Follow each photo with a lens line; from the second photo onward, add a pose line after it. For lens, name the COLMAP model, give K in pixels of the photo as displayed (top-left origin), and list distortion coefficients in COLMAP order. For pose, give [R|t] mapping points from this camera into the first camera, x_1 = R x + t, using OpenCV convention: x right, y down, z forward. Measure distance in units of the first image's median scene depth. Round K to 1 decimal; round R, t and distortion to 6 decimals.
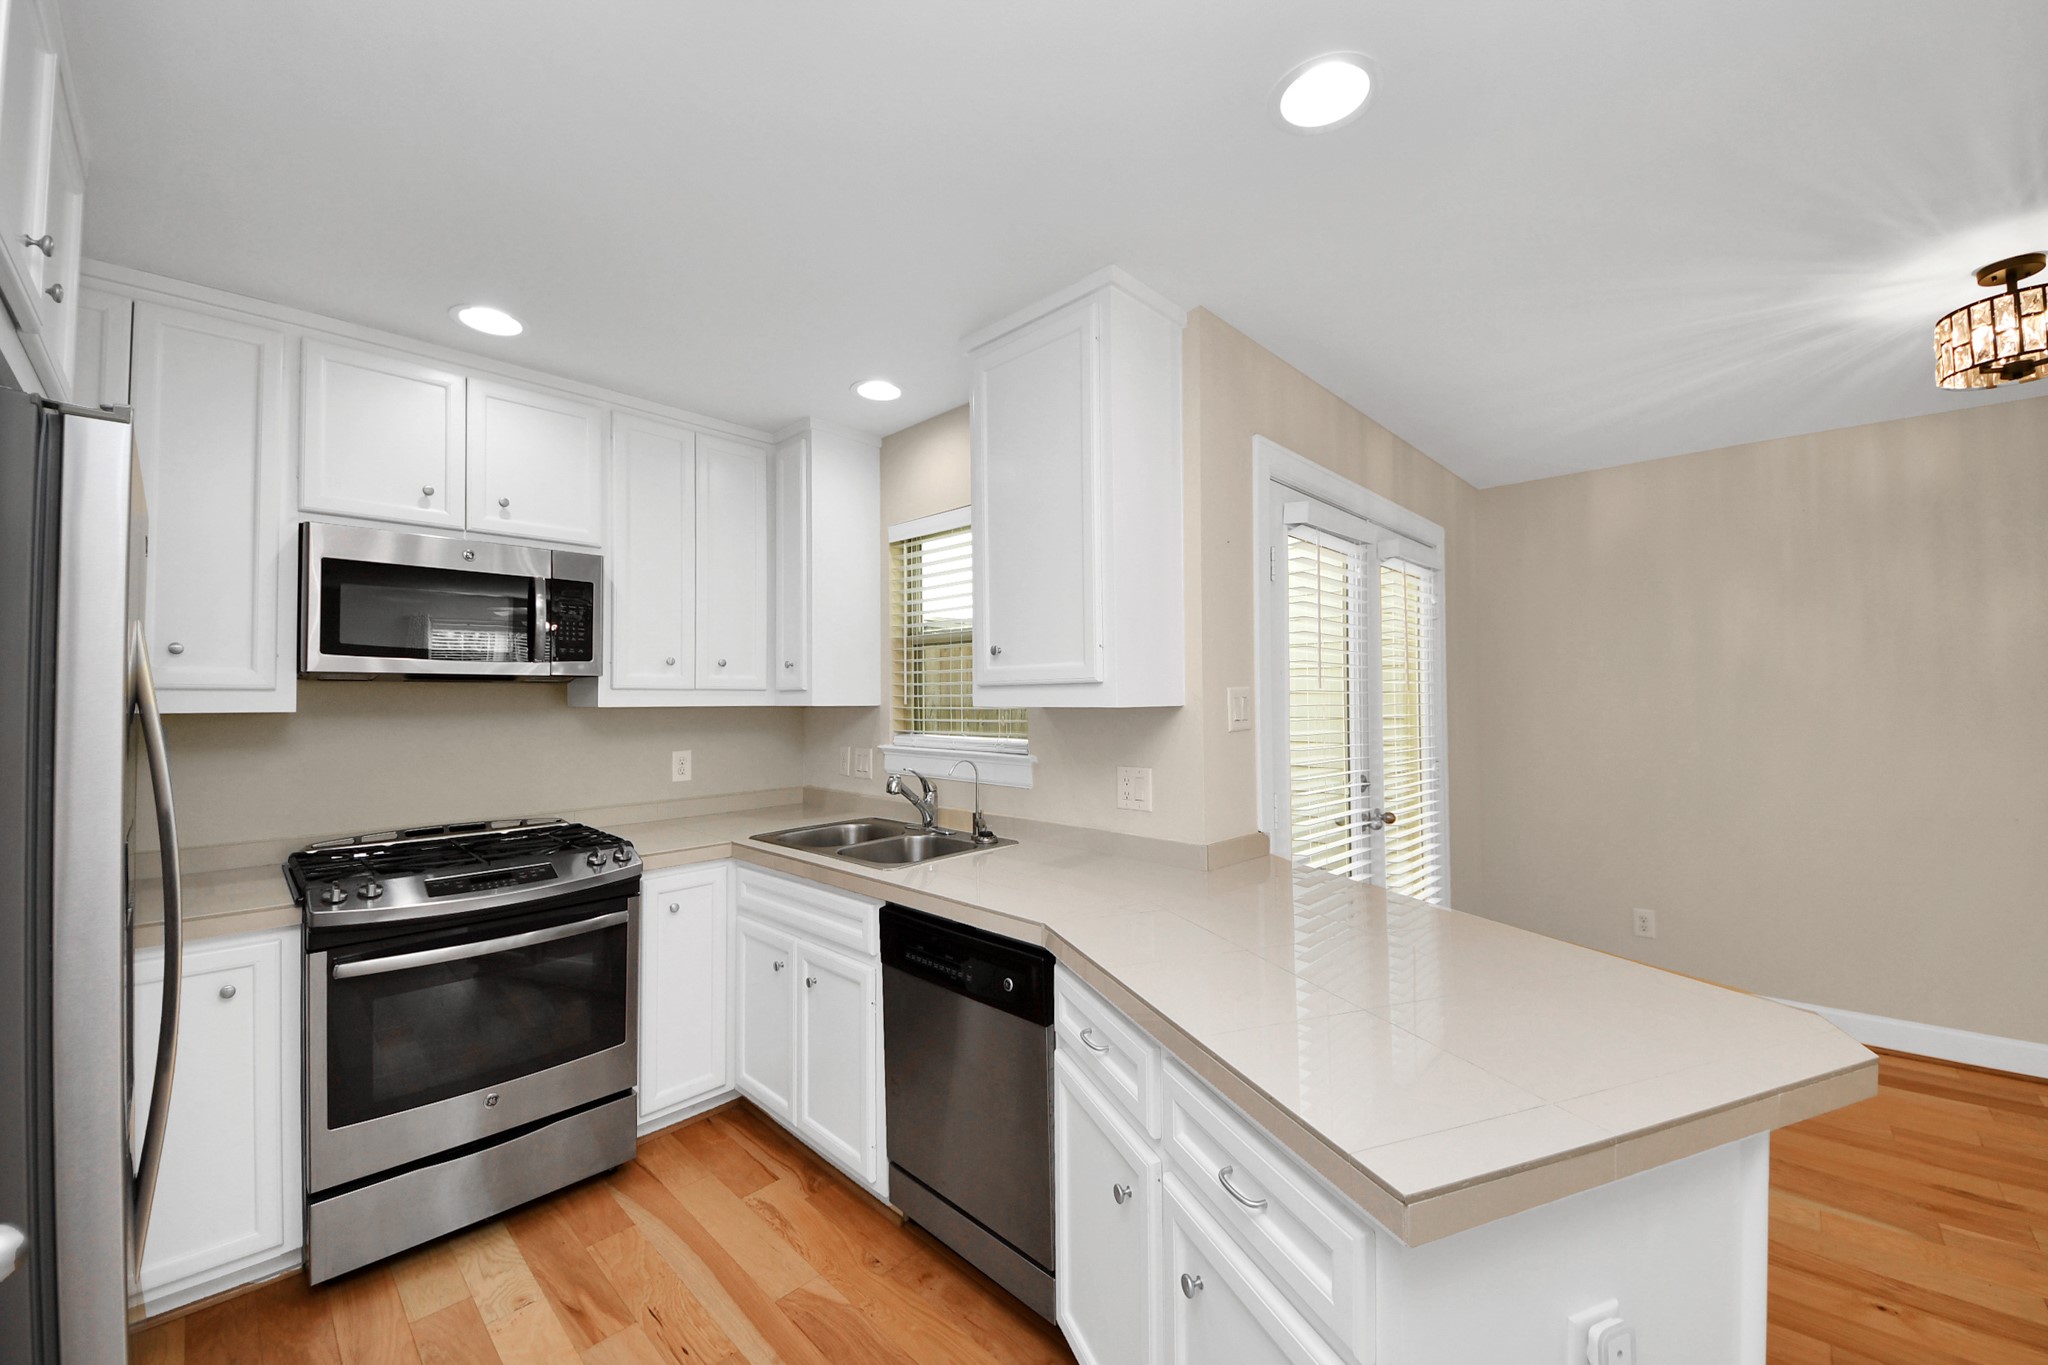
lens RADIAL K [[841.0, 0, 1024.0], [0, 841.0, 682.5], [0, 0, 1]] dist [-0.000233, -0.000092]
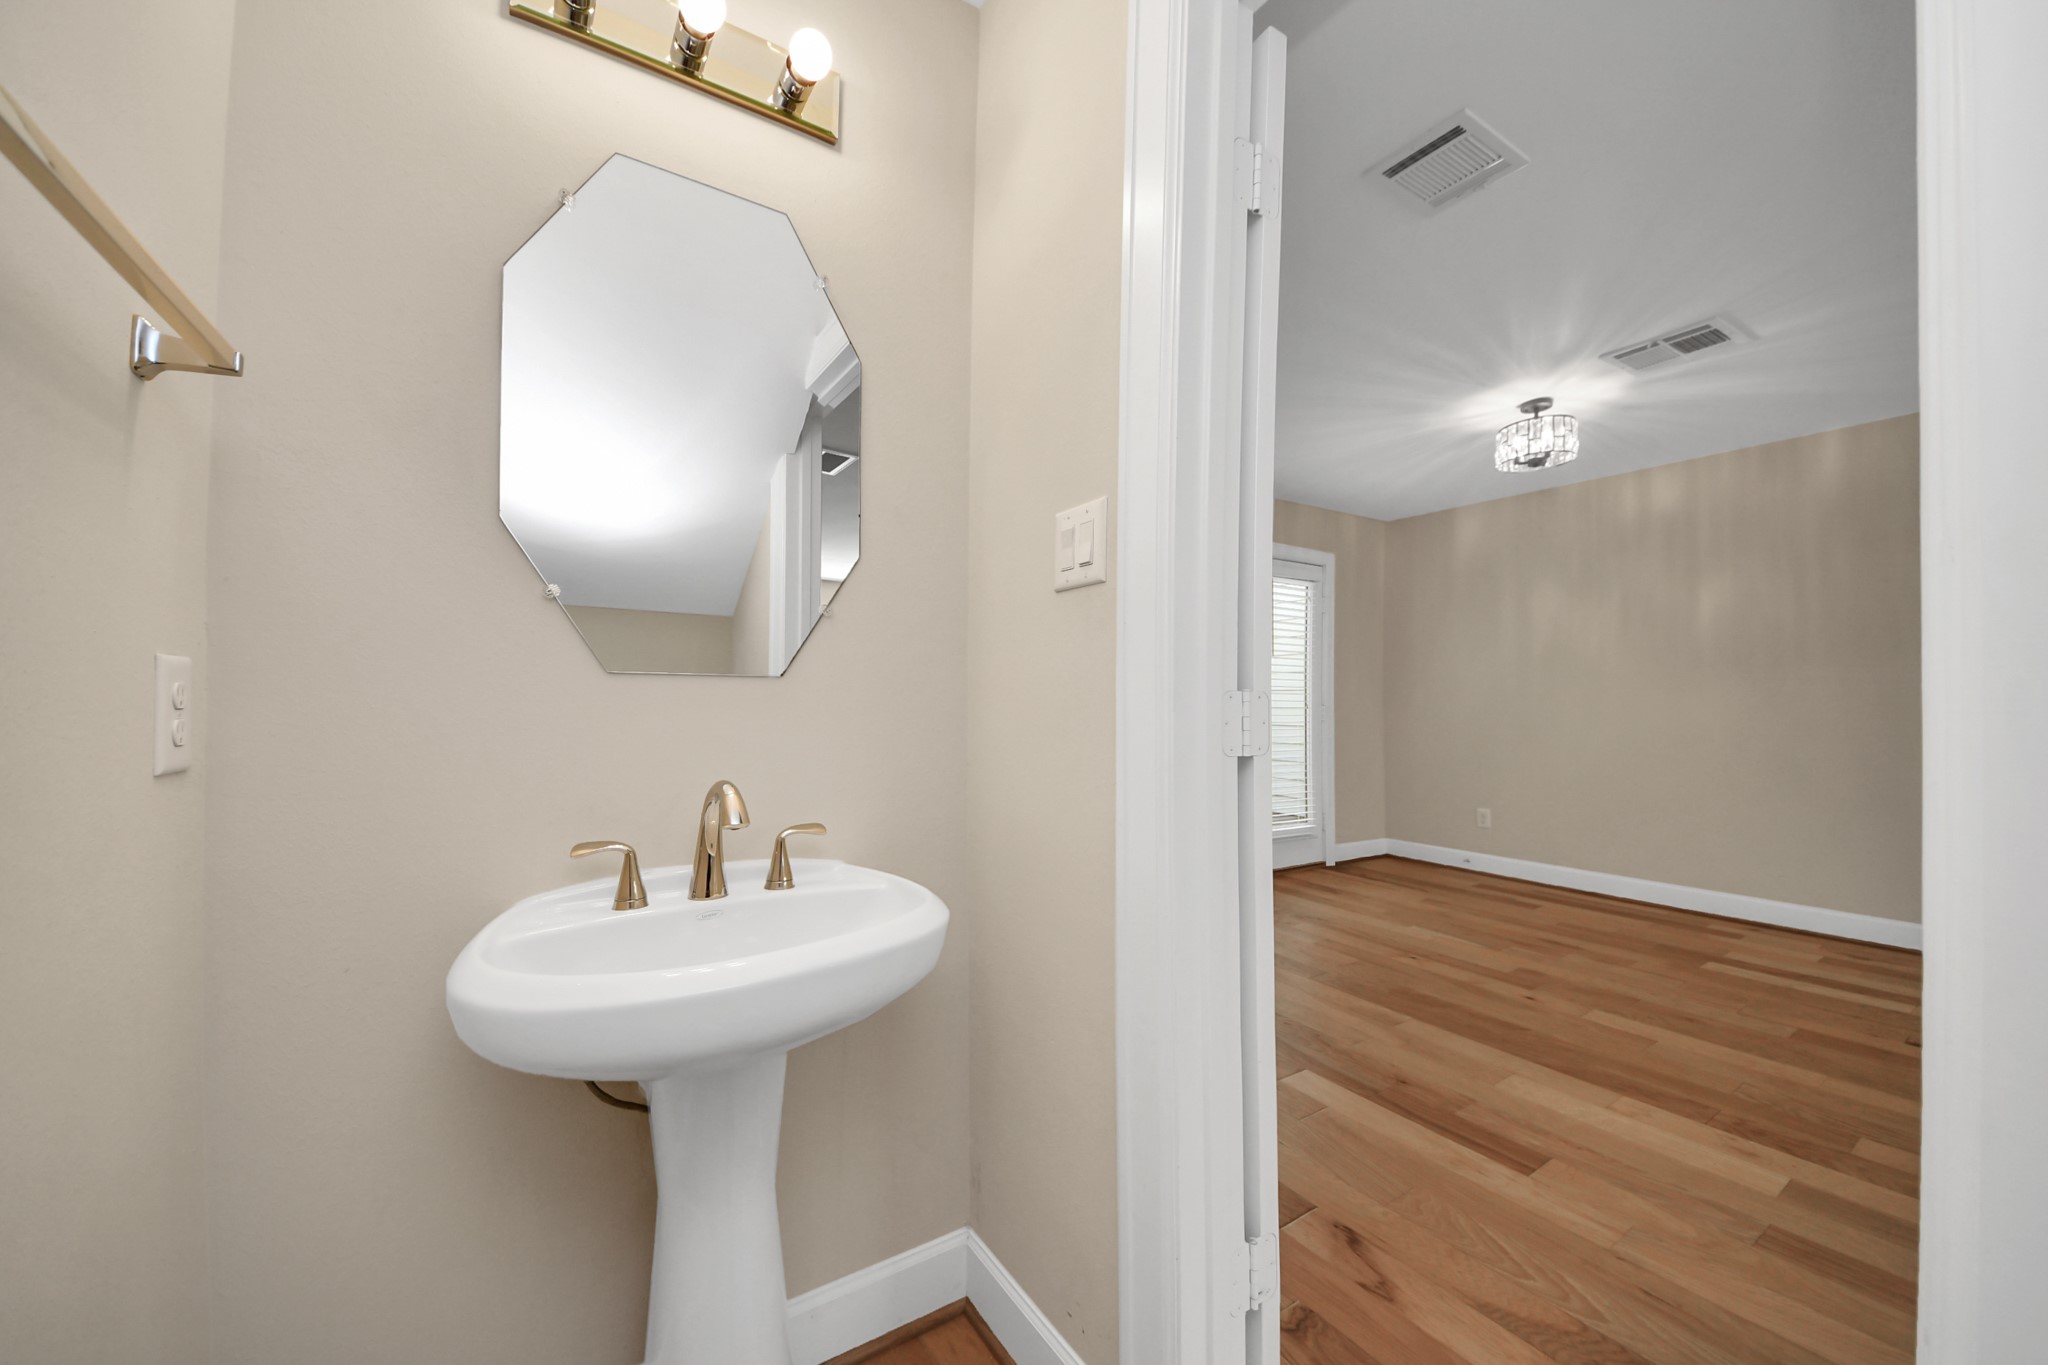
lens RADIAL K [[760.9, 0, 1024.0], [0, 760.9, 682.5], [0, 0, 1]] dist [0.000145, -0.000003]
pose [[0.965315, -0.003866, -0.261060, 0.352047], [0.000569, 0.999919, -0.012704, 0.075354], [0.261088, 0.012115, 0.965239, -0.537705]]
